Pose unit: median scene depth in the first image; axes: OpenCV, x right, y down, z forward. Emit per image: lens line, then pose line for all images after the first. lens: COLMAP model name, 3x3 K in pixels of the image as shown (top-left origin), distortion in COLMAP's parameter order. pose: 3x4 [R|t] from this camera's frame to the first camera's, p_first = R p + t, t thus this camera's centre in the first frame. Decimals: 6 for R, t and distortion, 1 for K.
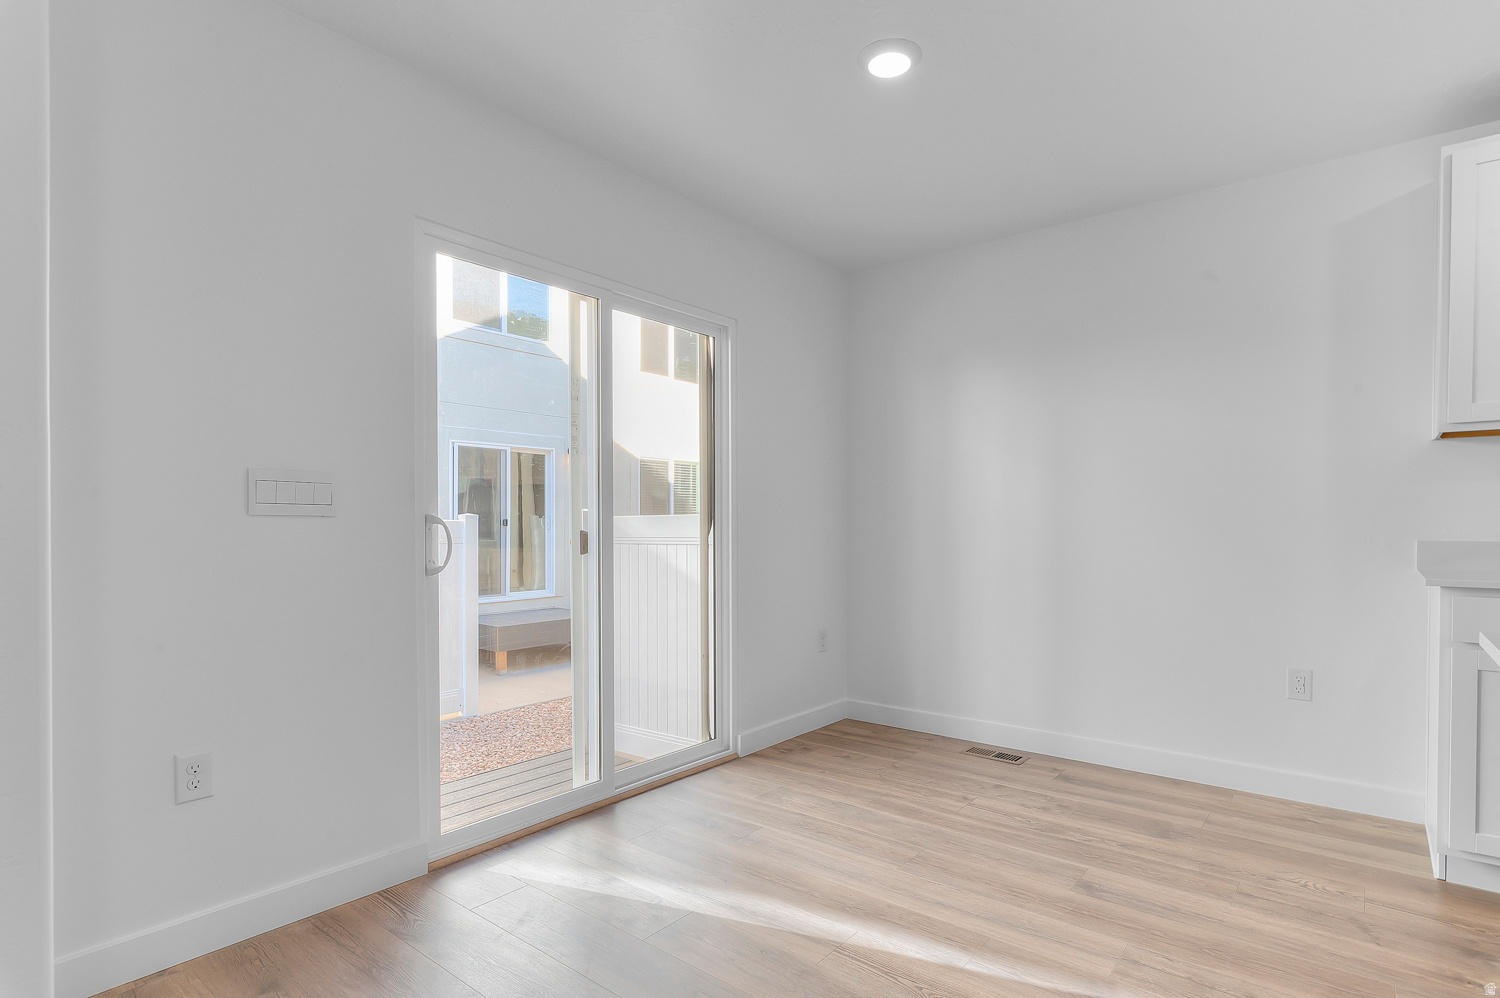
lens RADIAL K [[759.3, 0, 769.3], [0, 759.3, 541.1], [0, 0, 1]] dist [0.006566, 0.000904]
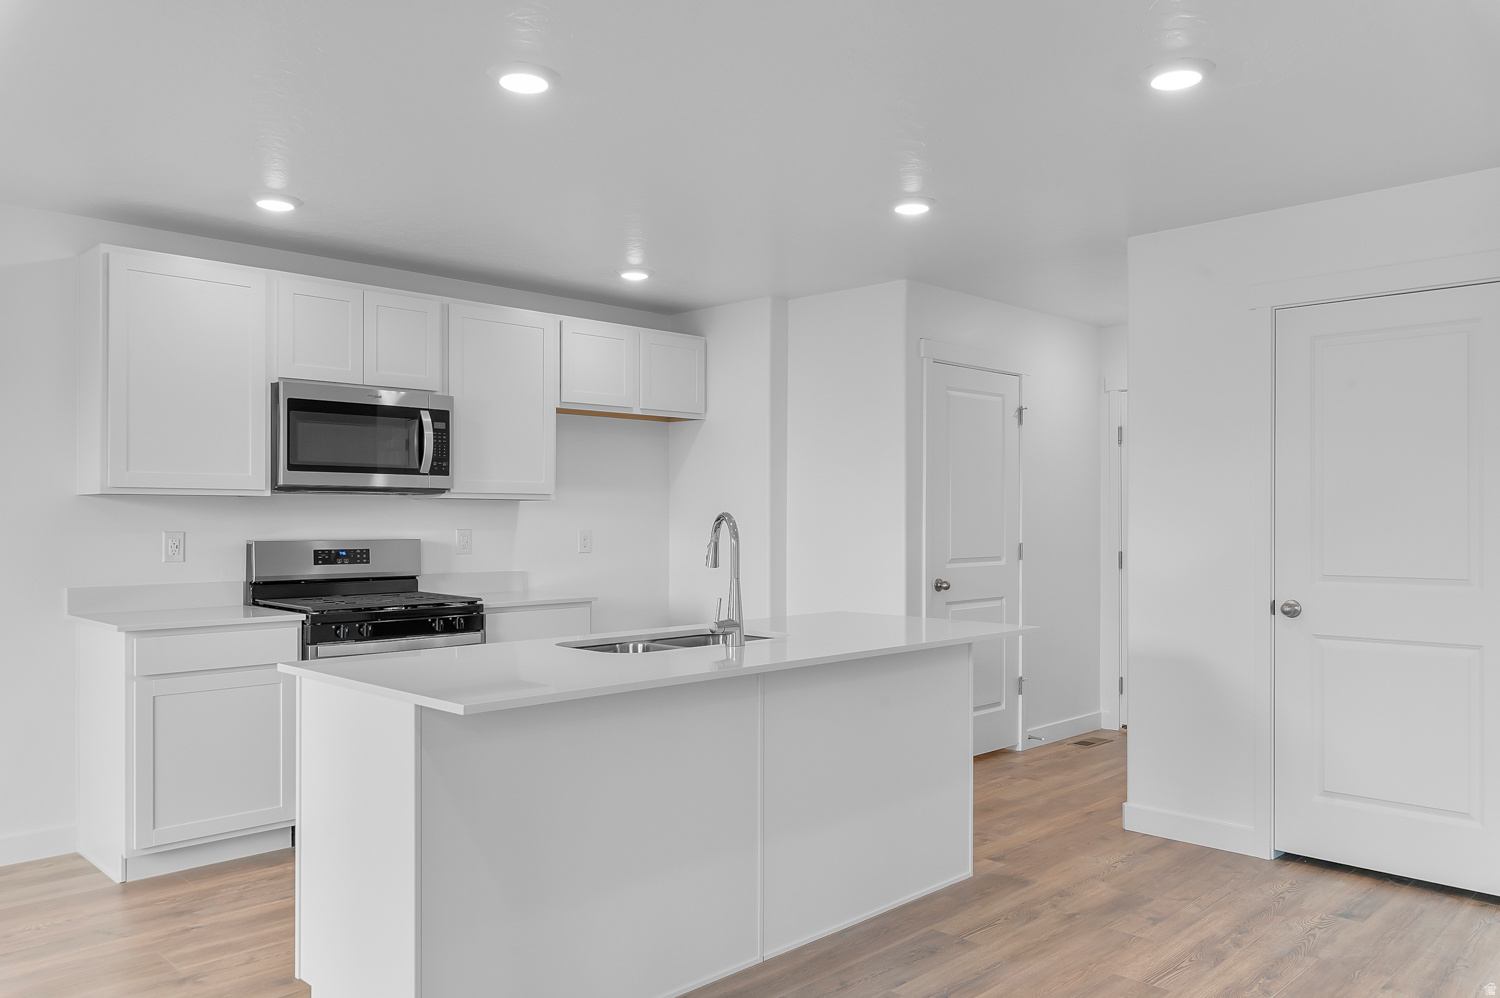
lens RADIAL K [[1123.1, 0, 748.5], [0, 1123.1, 502.2], [0, 0, 1]] dist [-0.012449, -0.007616]
pose [[0.132261, 0.013413, 0.991124, -0.580454], [0.017556, 0.999720, -0.015872, -0.078753], [-0.991059, 0.019500, 0.131989, -0.153943]]
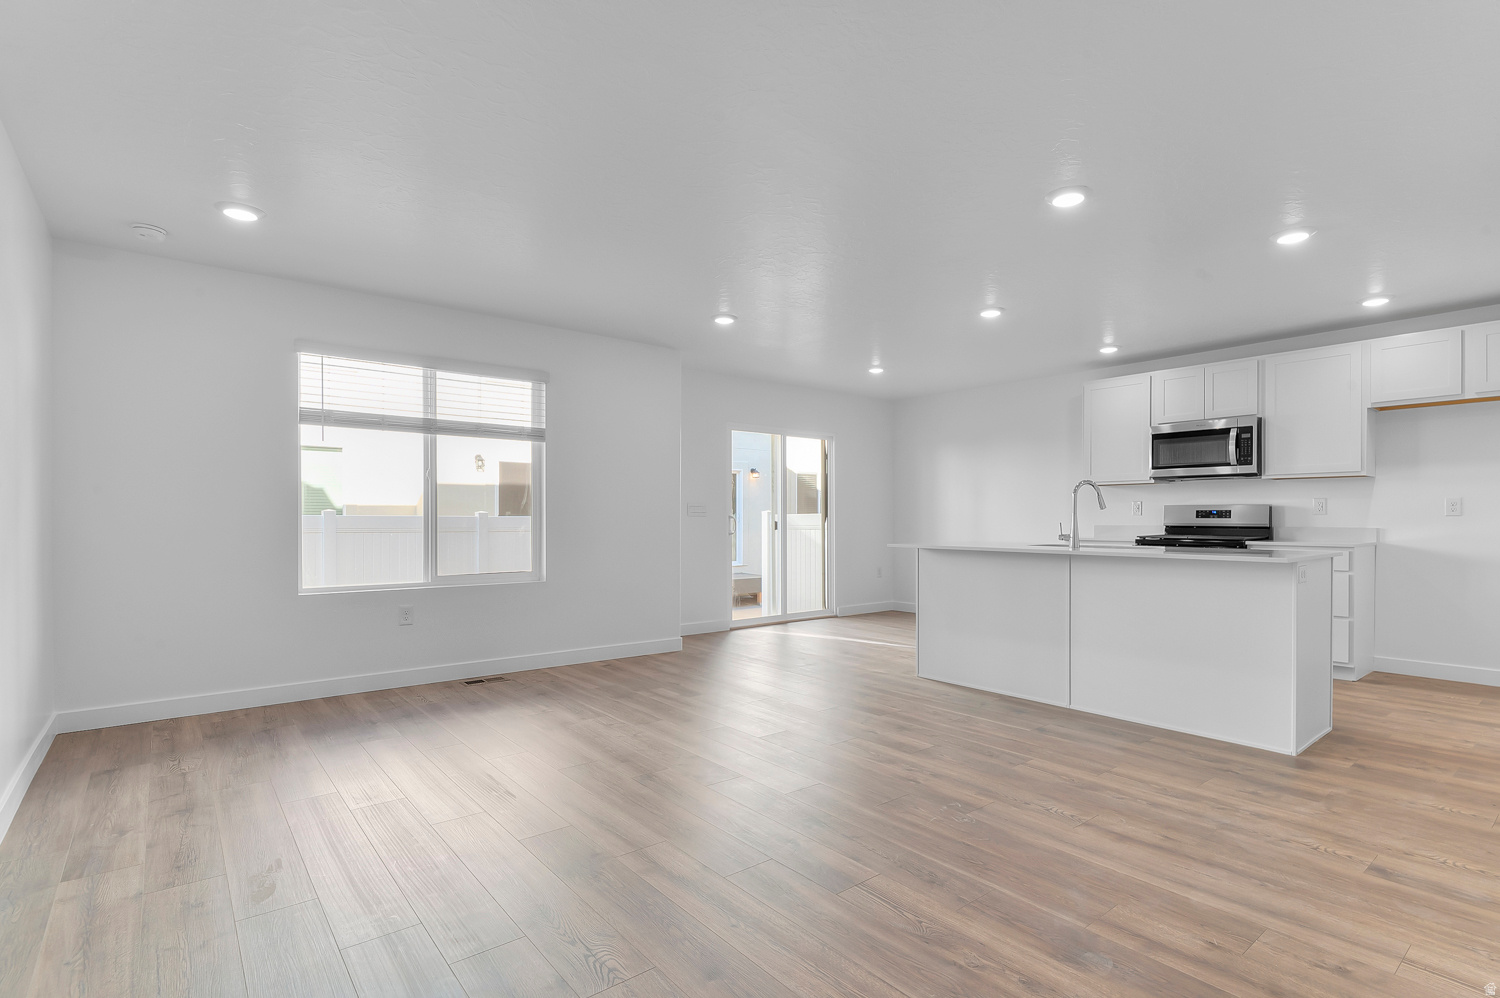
lens RADIAL K [[726.5, 0, 753.2], [0, 726.5, 509.2], [0, 0, 1]] dist [-0.001934, -0.000330]
pose [[0.972438, -0.005036, -0.233109, 0.297038], [-0.000210, 0.999747, -0.022474, 0.001537], [0.233163, 0.021904, 0.972191, -1.620748]]
